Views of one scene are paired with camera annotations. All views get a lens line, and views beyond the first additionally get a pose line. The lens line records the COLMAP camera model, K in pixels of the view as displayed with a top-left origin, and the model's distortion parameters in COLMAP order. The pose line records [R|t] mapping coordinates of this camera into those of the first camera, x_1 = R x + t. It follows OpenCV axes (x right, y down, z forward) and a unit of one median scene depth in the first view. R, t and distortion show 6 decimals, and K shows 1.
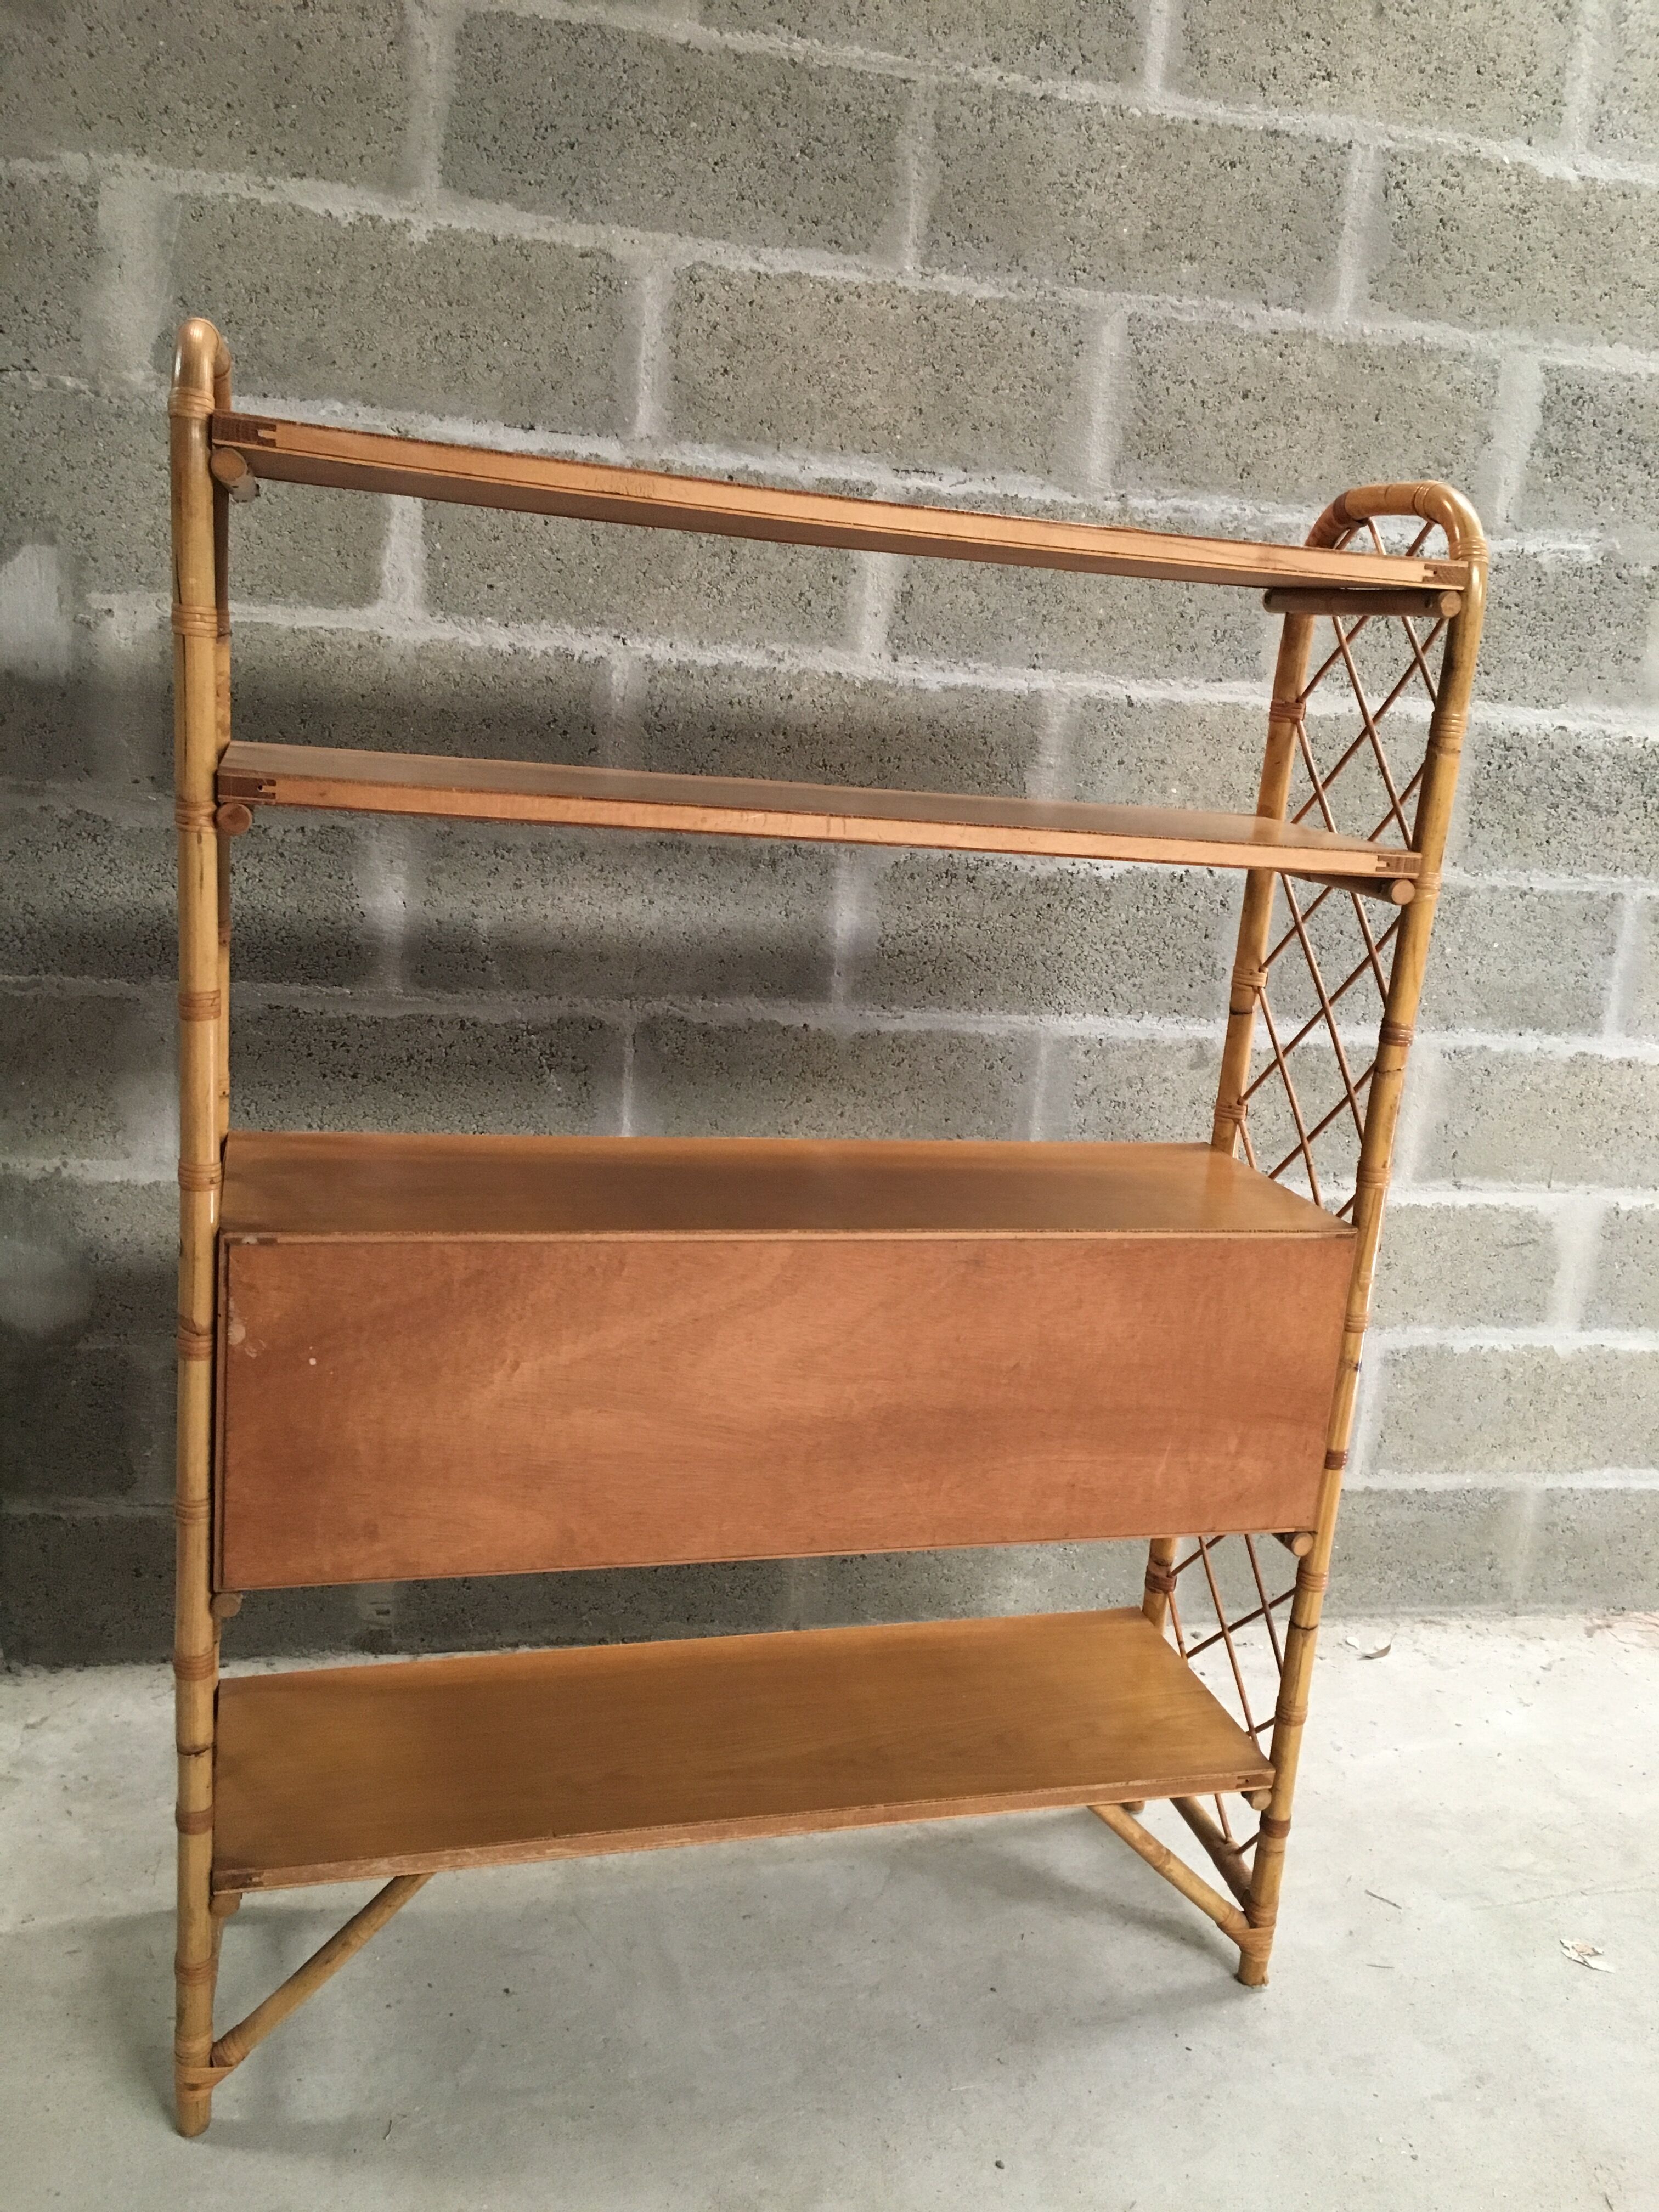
lens RADIAL K [[1893.2, 0, 834.3], [0, 1893.2, 1098.4], [0, 0, 1]] dist [0.081364, -0.115458]
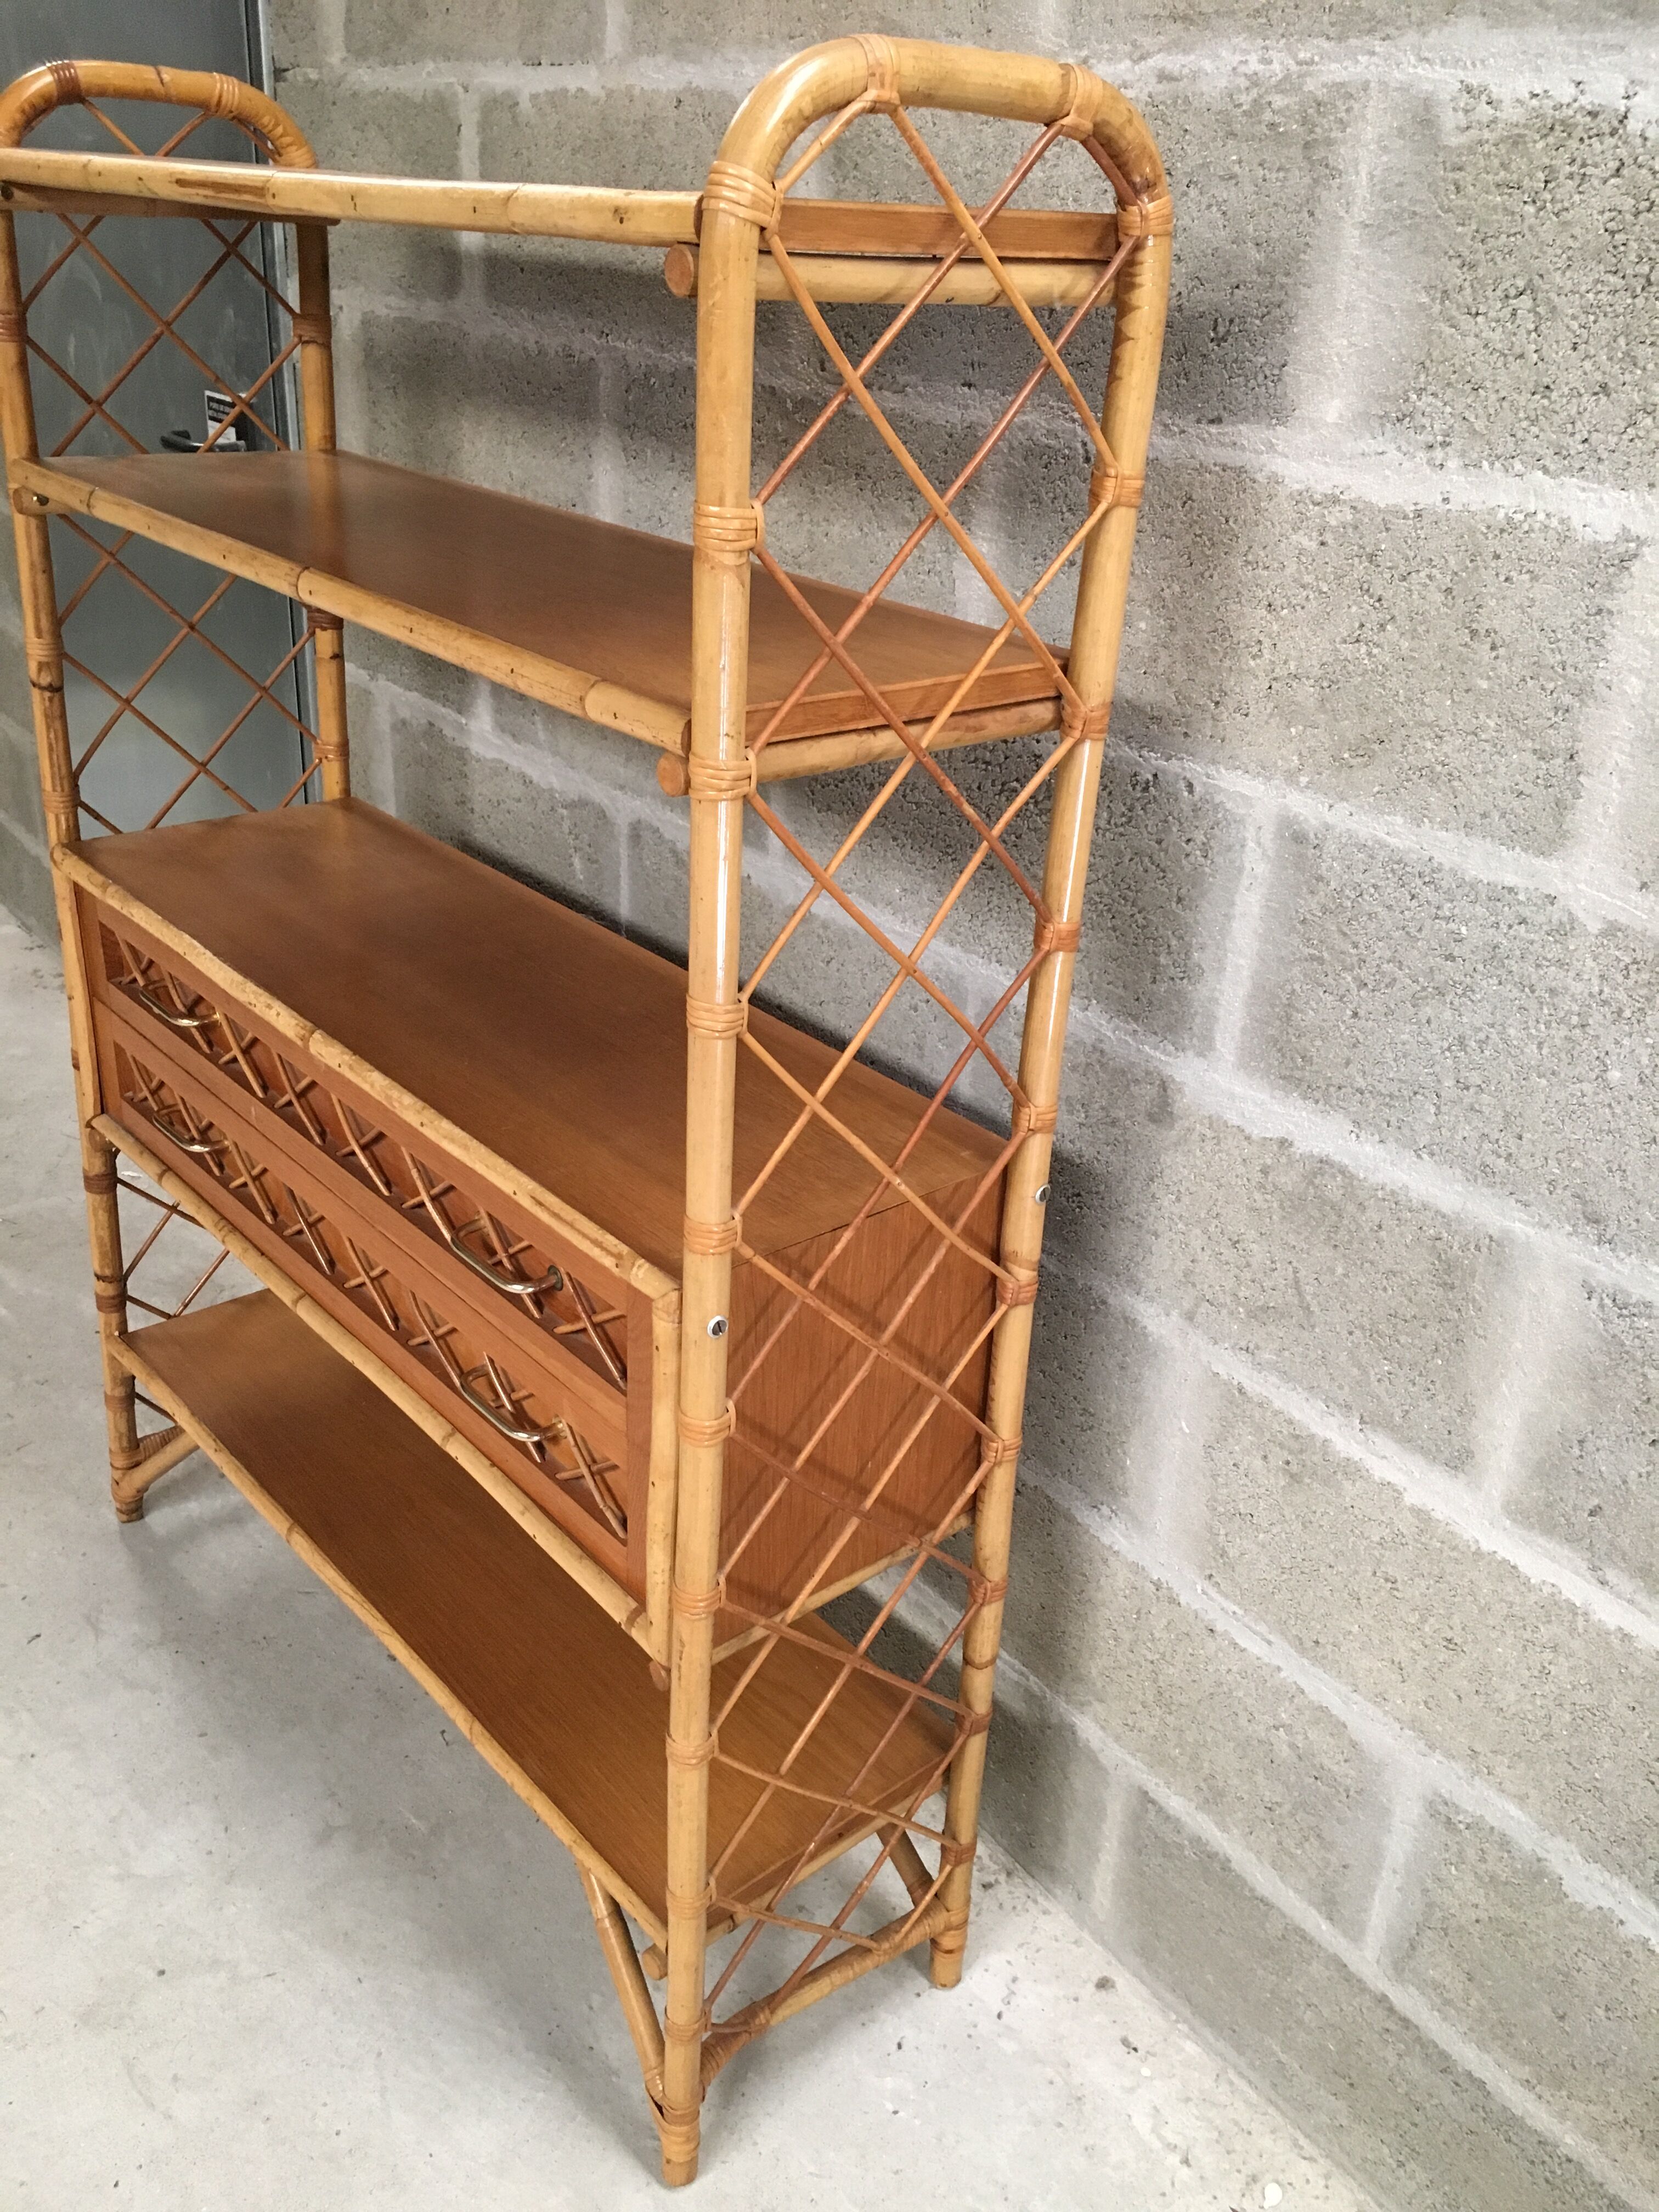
lens RADIAL K [[1893.2, 0, 819.0], [0, 1893.2, 1102.1], [0, 0, 1]] dist [0.081364, -0.115458]
pose [[0.438033, 0.334759, -0.834304, 0.674558], [-0.215357, 0.940130, 0.264152, -0.164042], [0.872782, 0.063966, 0.483901, 0.685320]]
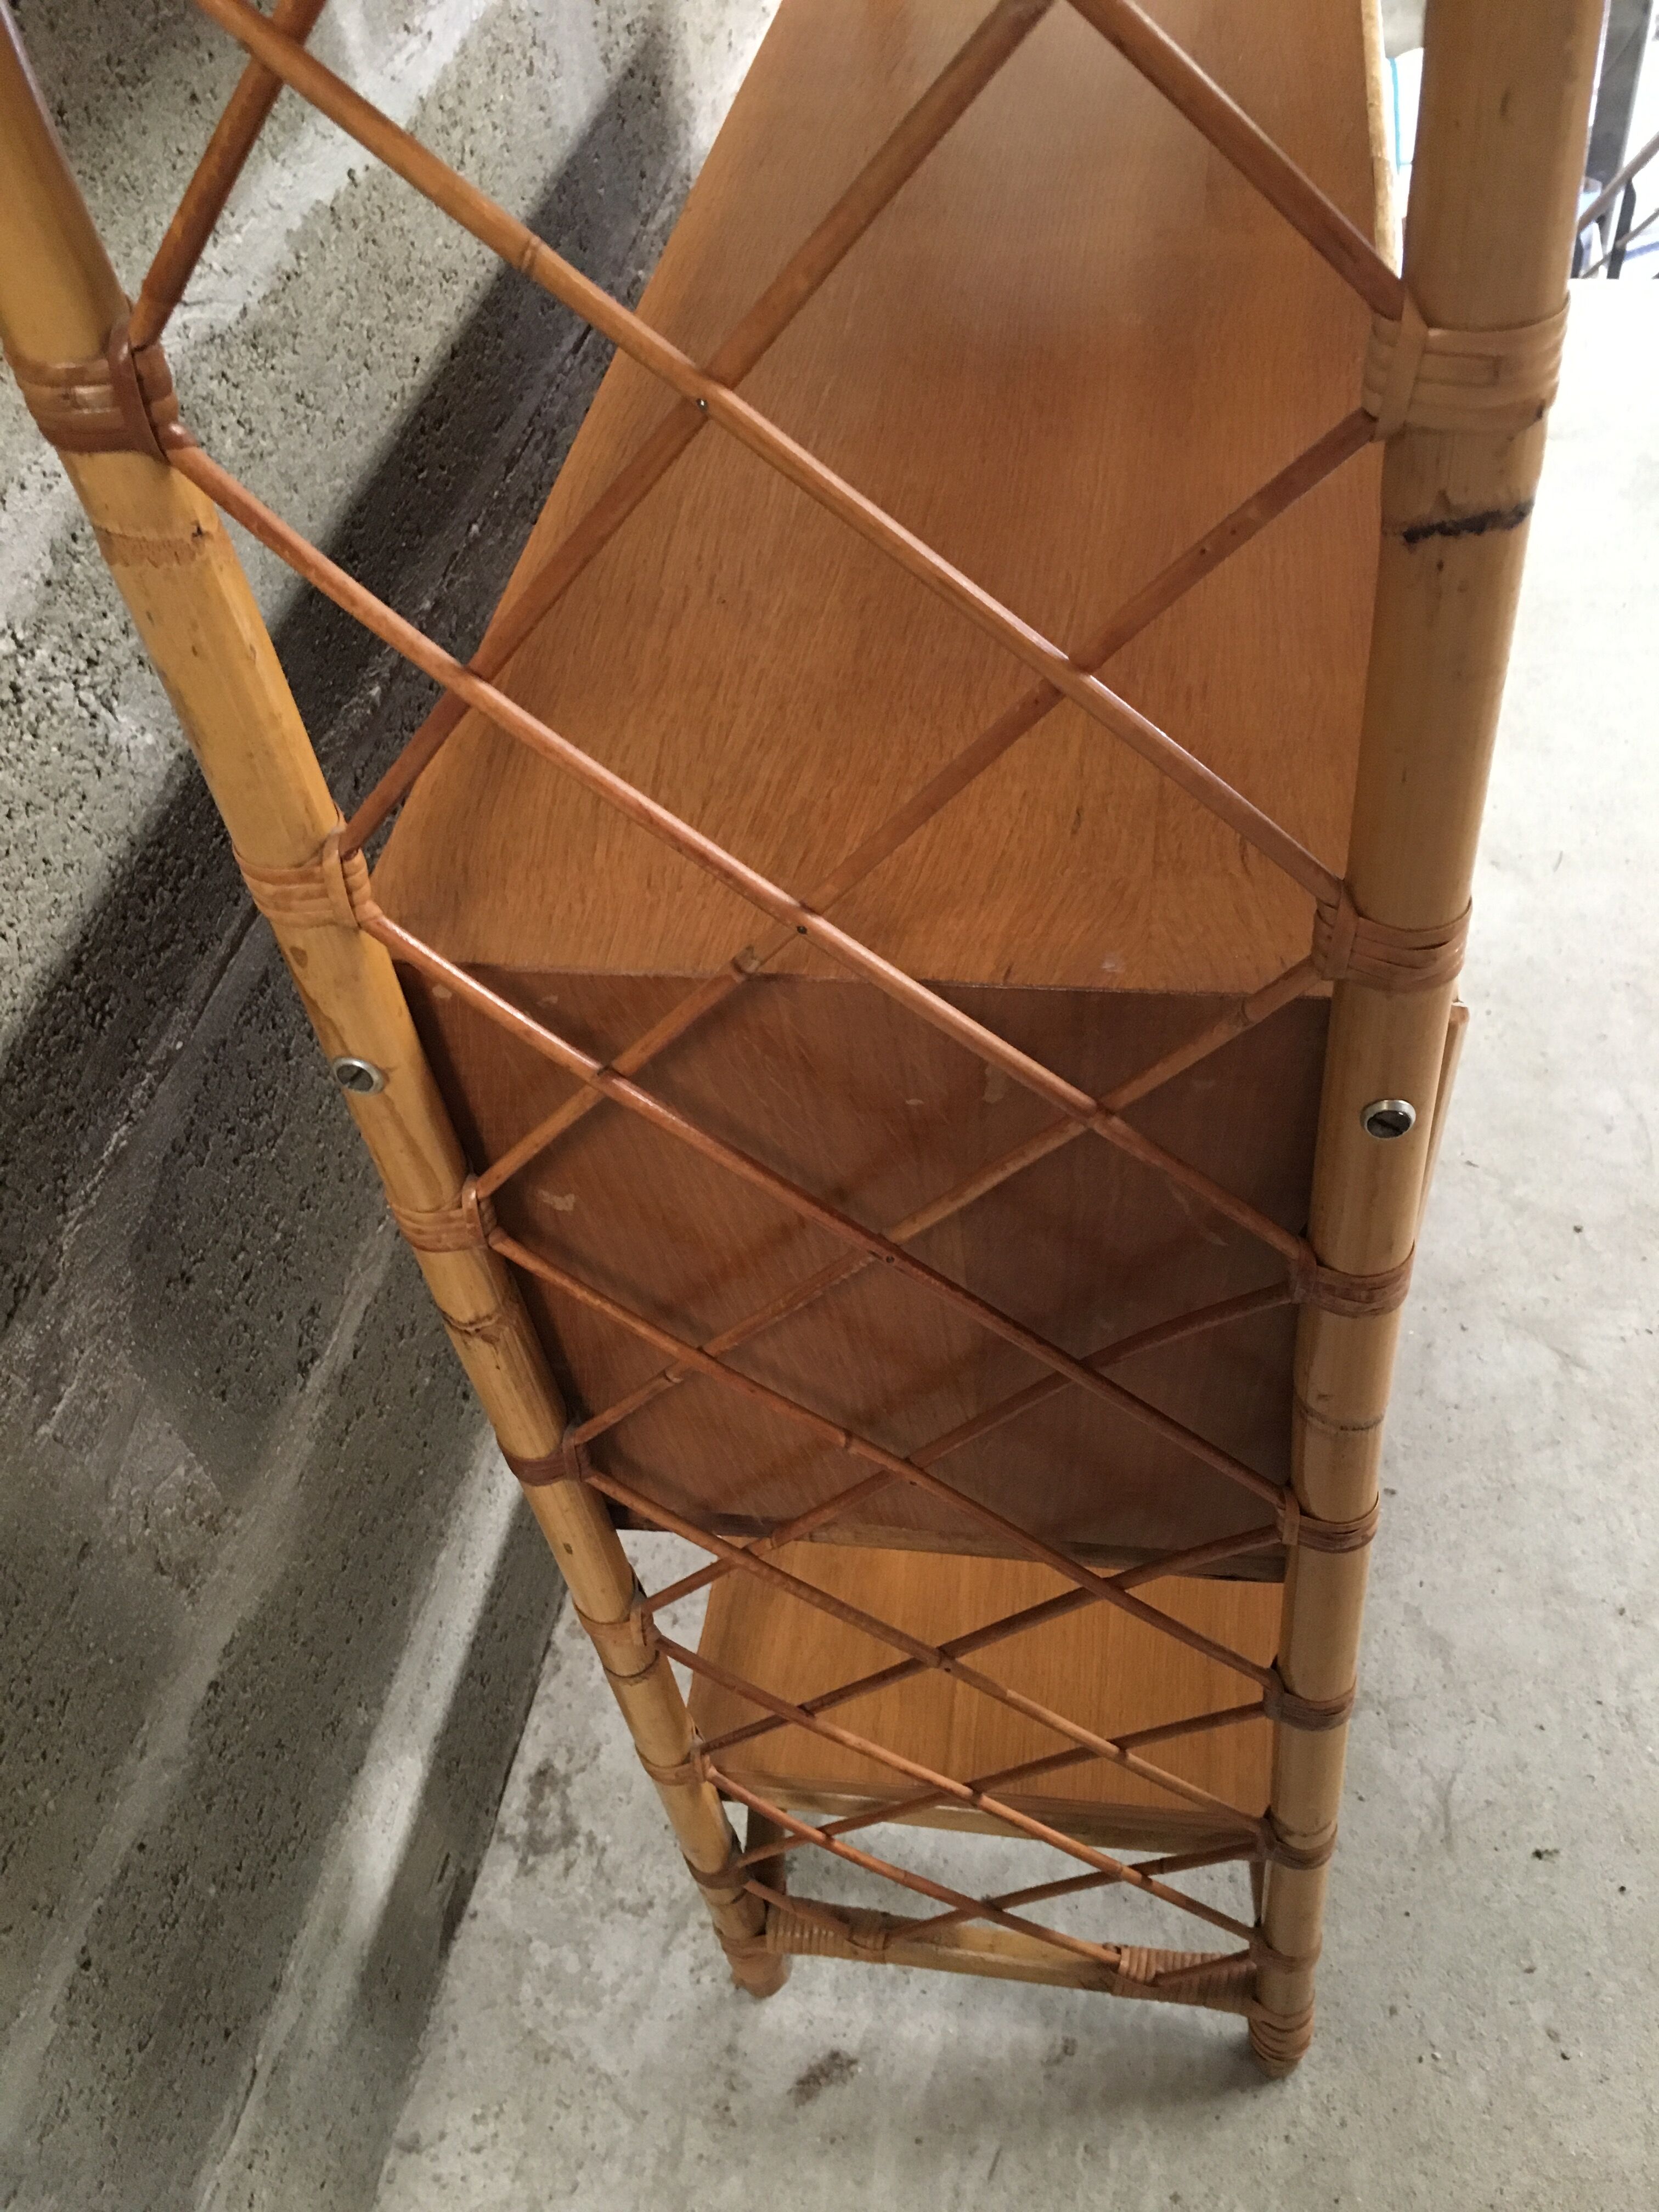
lens RADIAL K [[1893.2, 0, 833.8], [0, 1893.2, 1114.9], [0, 0, 1]] dist [0.081364, -0.115458]
pose [[0.381839, -0.762740, 0.521945, -0.322746], [0.347149, 0.641747, 0.683848, -0.147454], [-0.856555, -0.079927, 0.509828, 0.732943]]
